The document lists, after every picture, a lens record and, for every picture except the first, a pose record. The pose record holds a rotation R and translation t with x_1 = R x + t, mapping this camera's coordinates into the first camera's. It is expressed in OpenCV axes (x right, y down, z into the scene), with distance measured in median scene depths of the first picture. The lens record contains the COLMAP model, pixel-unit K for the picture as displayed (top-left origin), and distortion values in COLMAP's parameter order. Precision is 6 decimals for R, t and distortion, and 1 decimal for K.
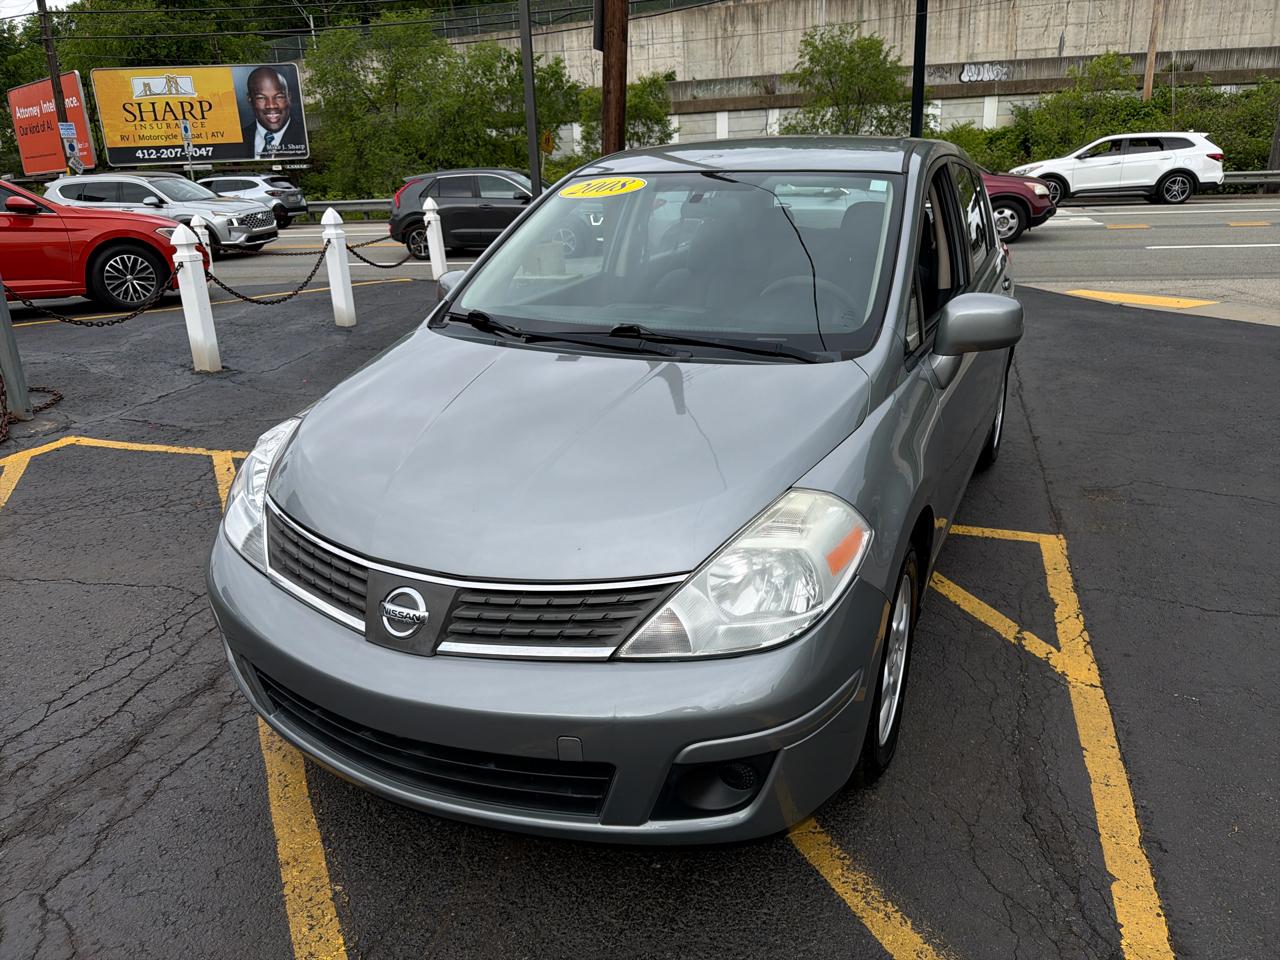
lens RADIAL K [[913.8, 0, 639.6], [0, 913.8, 464.5], [0, 0, 1]] dist [0.010711, -0.021124]
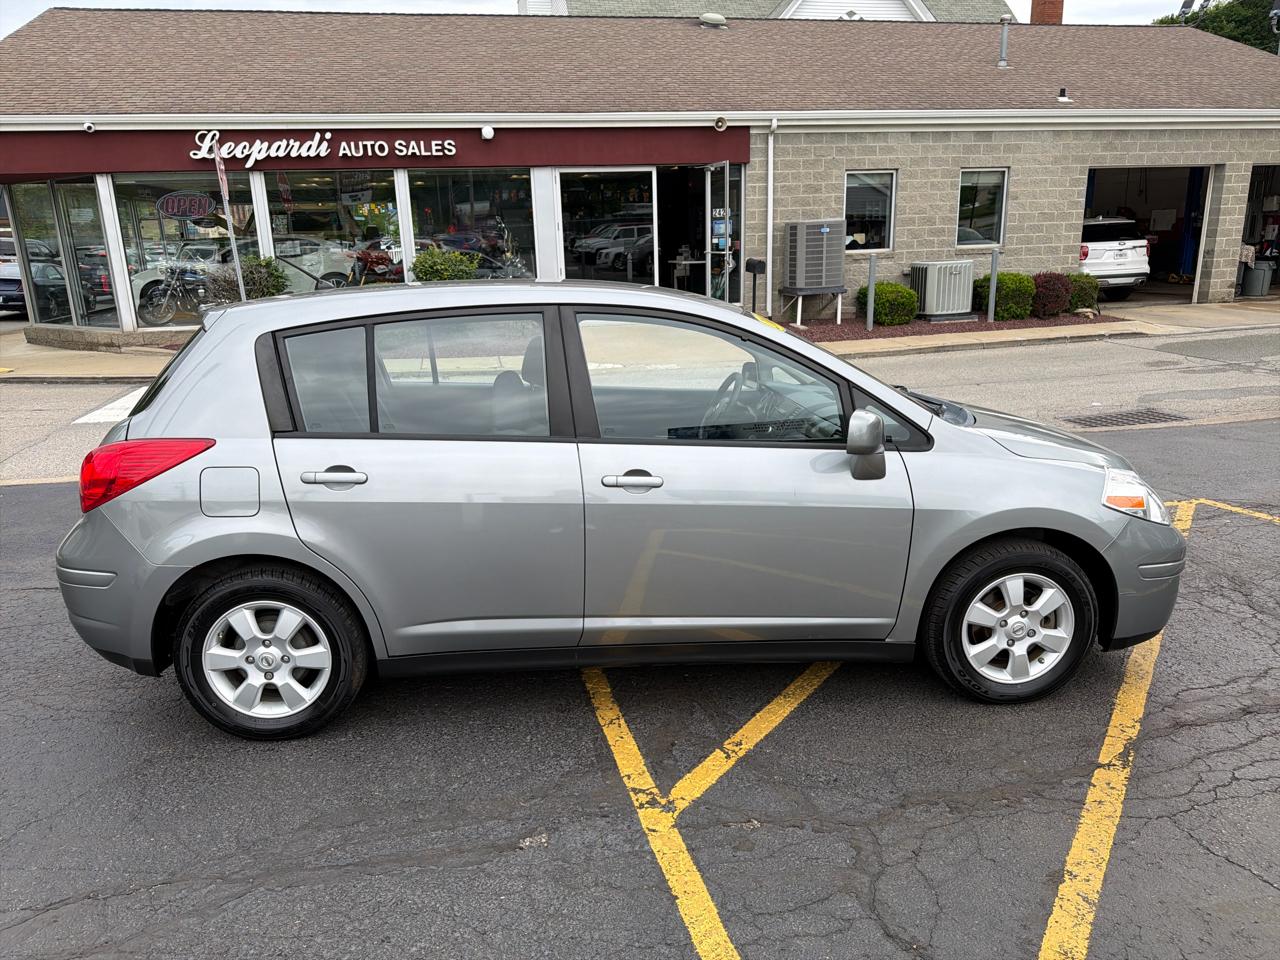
lens RADIAL K [[903.0, 0, 634.9], [0, 903.0, 472.8], [0, 0, 1]] dist [0.017420, -0.026039]
pose [[-0.504310, -0.165213, 0.847571, -0.088411], [0.292181, 0.890986, 0.347525, -0.054906], [-0.812589, 0.422905, -0.401061, 0.160071]]
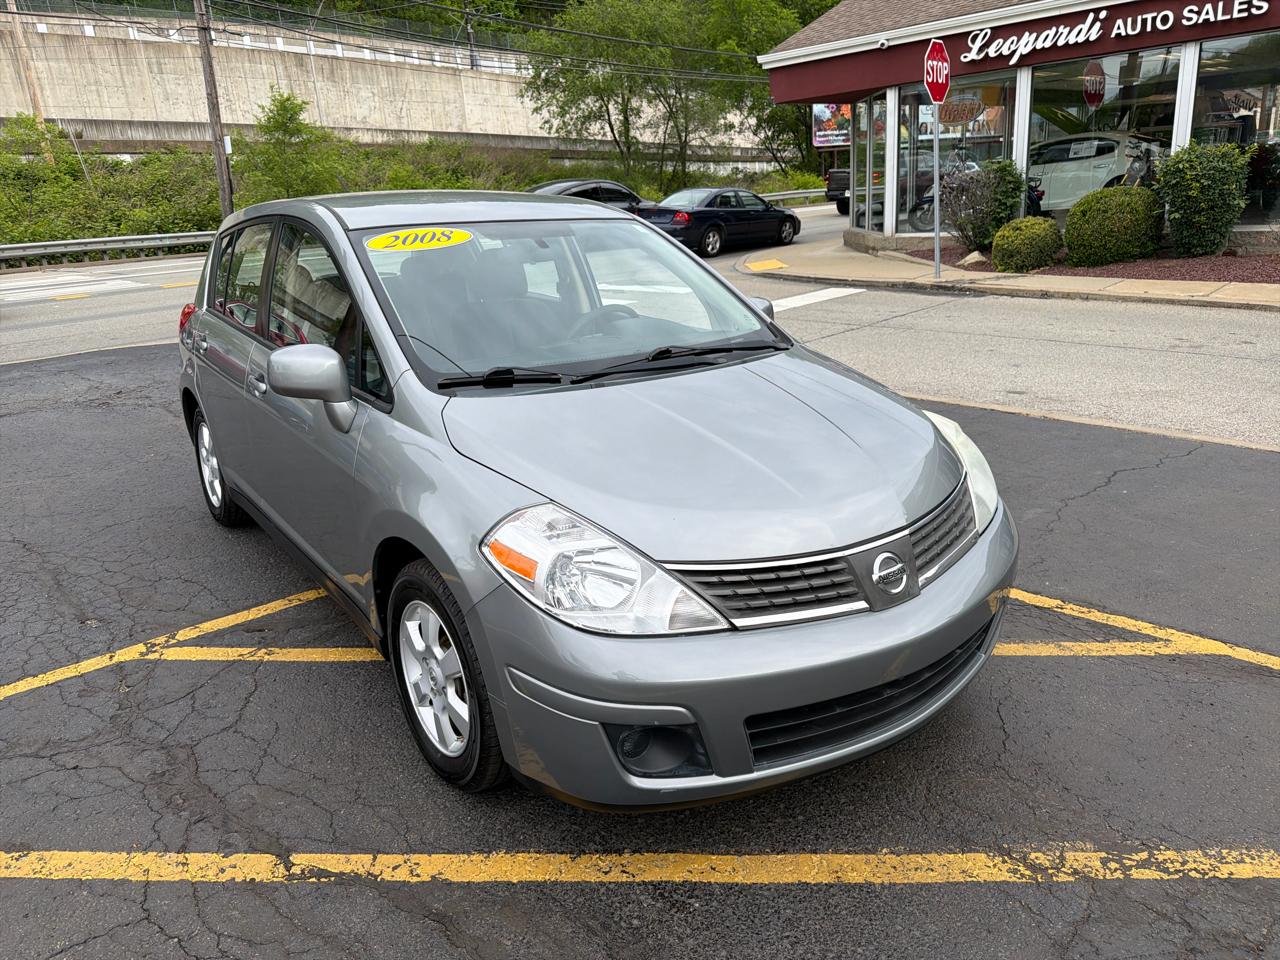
lens RADIAL K [[903.0, 0, 634.9], [0, 903.0, 472.8], [0, 0, 1]] dist [0.017420, -0.026039]
pose [[0.472021, -0.252948, 0.844520, -0.077709], [0.298891, 0.947134, 0.116625, -0.011177], [-0.829373, 0.197370, 0.522671, 0.035897]]
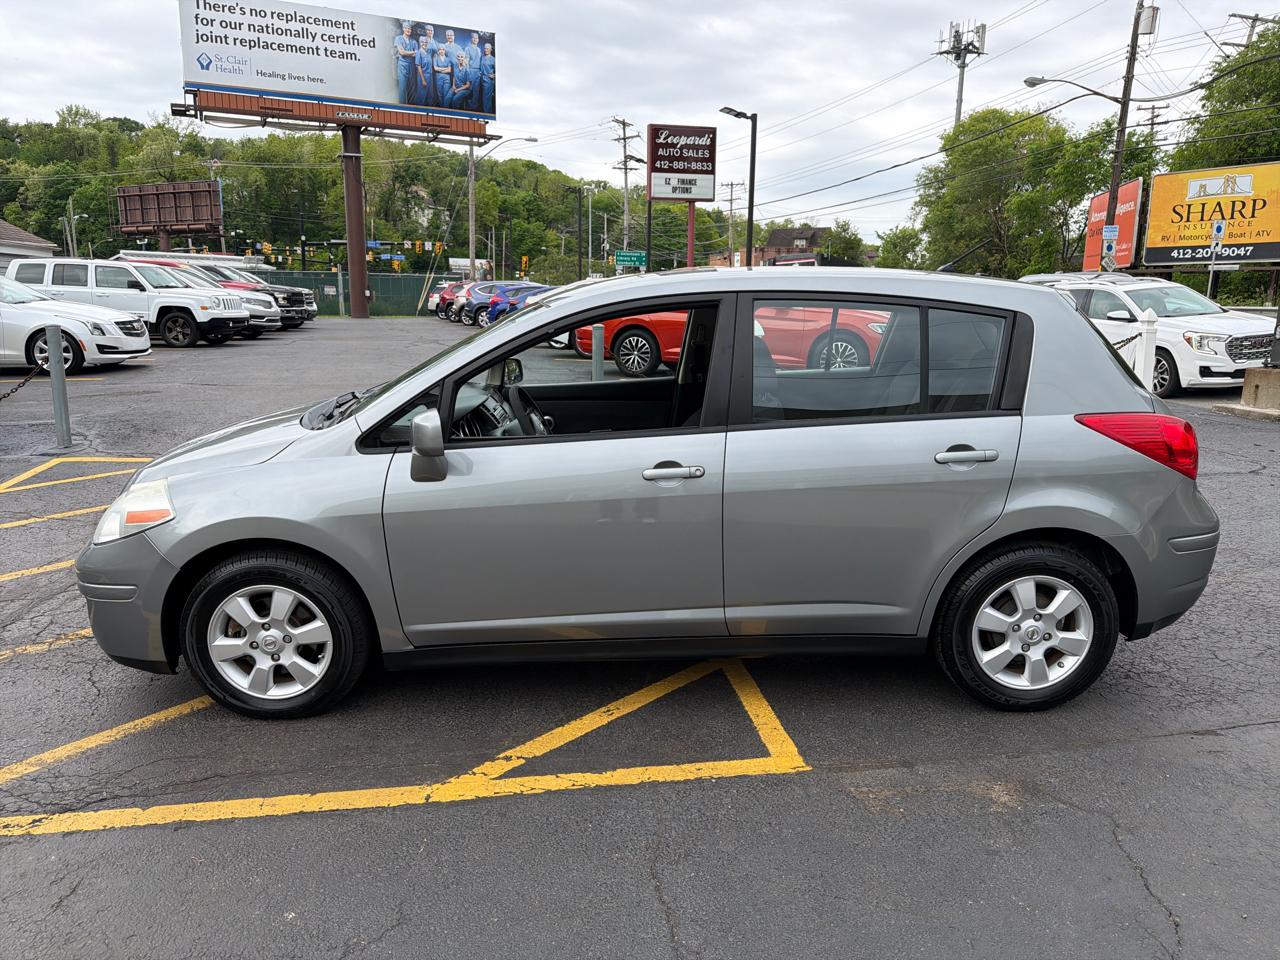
lens RADIAL K [[905.0, 0, 632.7], [0, 905.0, 479.1], [0, 0, 1]] dist [0.023065, -0.030842]
pose [[0.443368, 0.211193, -0.871104, 0.118005], [-0.280744, 0.955666, 0.088804, -0.021383], [0.851239, 0.205184, 0.483002, 0.052728]]
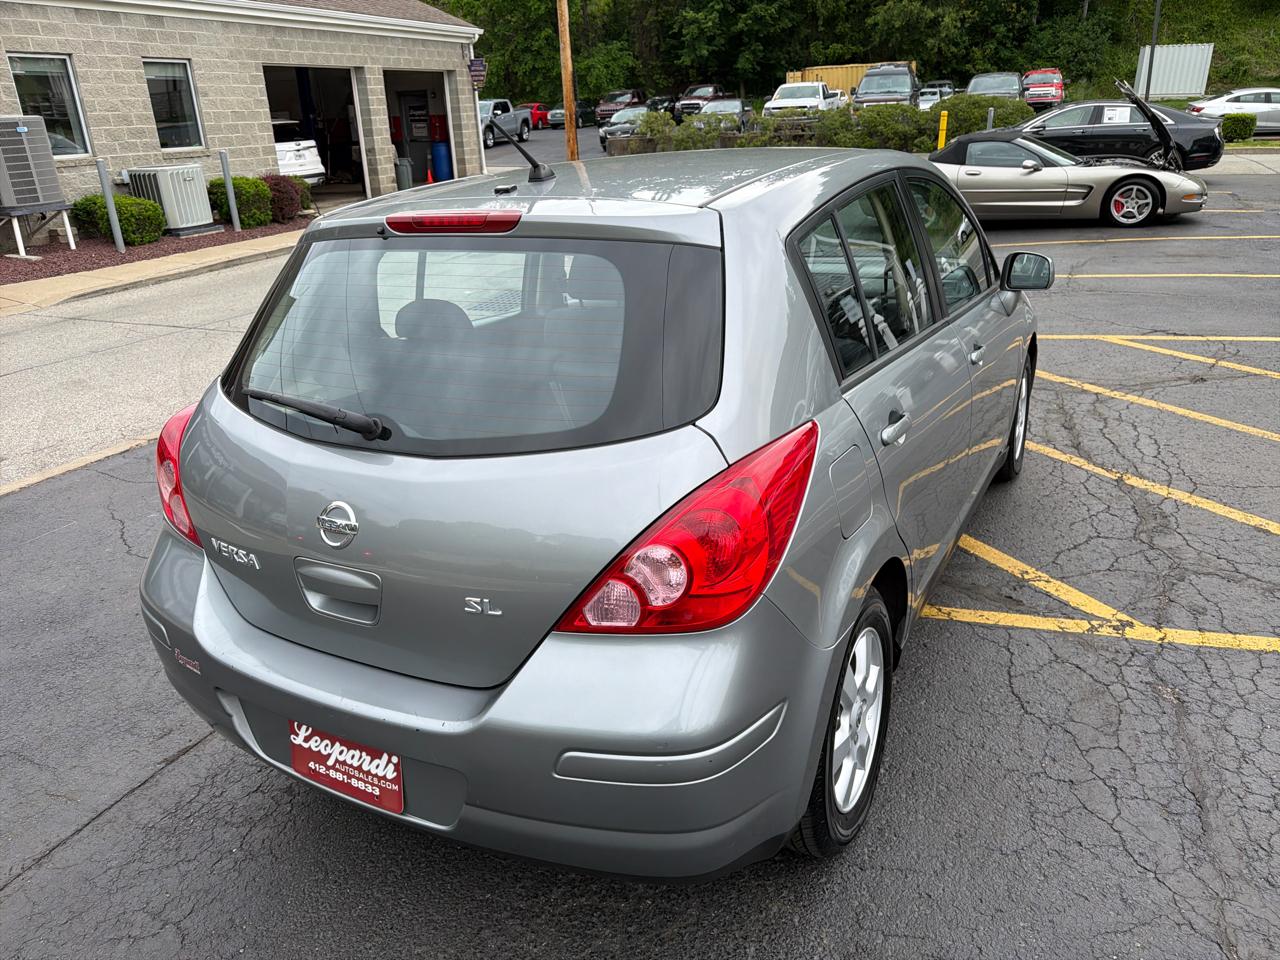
lens RADIAL K [[909.9, 0, 632.0], [0, 909.9, 472.4], [0, 0, 1]] dist [0.008394, -0.016658]
pose [[-0.995697, 0.047221, 0.079736, 0.018812], [0.086381, 0.784502, 0.614080, -0.070967], [-0.033555, 0.618325, -0.785205, 0.202584]]
